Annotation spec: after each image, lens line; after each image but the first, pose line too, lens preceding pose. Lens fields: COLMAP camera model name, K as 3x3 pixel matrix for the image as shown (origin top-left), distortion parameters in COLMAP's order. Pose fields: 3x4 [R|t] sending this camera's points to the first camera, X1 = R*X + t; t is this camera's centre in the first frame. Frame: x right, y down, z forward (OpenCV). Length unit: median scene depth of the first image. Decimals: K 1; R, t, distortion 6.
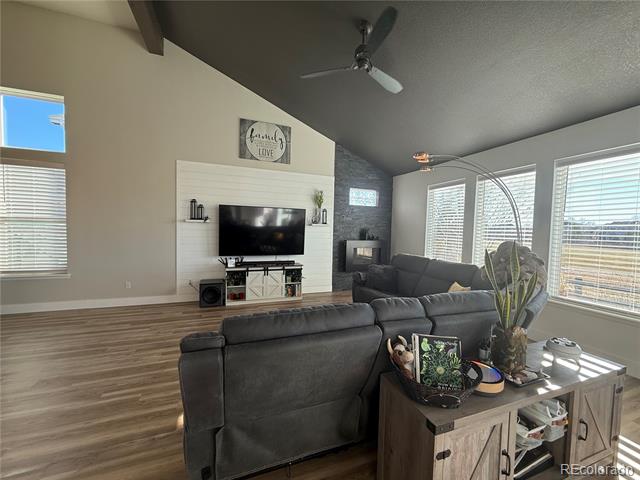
lens RADIAL K [[254.3, 0, 320.0], [0, 254.3, 240.0], [0, 0, 1]] dist [-0.000241, -0.000383]
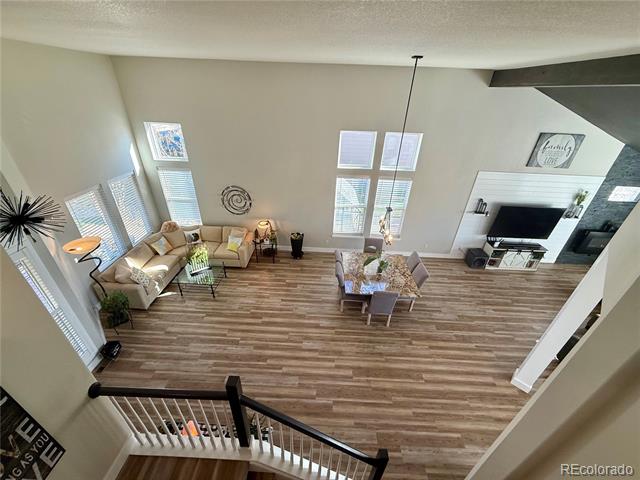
lens RADIAL K [[254.3, 0, 320.0], [0, 254.3, 240.0], [0, 0, 1]] dist [-0.000241, -0.000383]
pose [[0.923826, 0.200920, -0.325848, -0.768776], [-0.028845, 0.885309, 0.464108, -0.549648], [0.381725, -0.419356, 0.823666, -0.562571]]
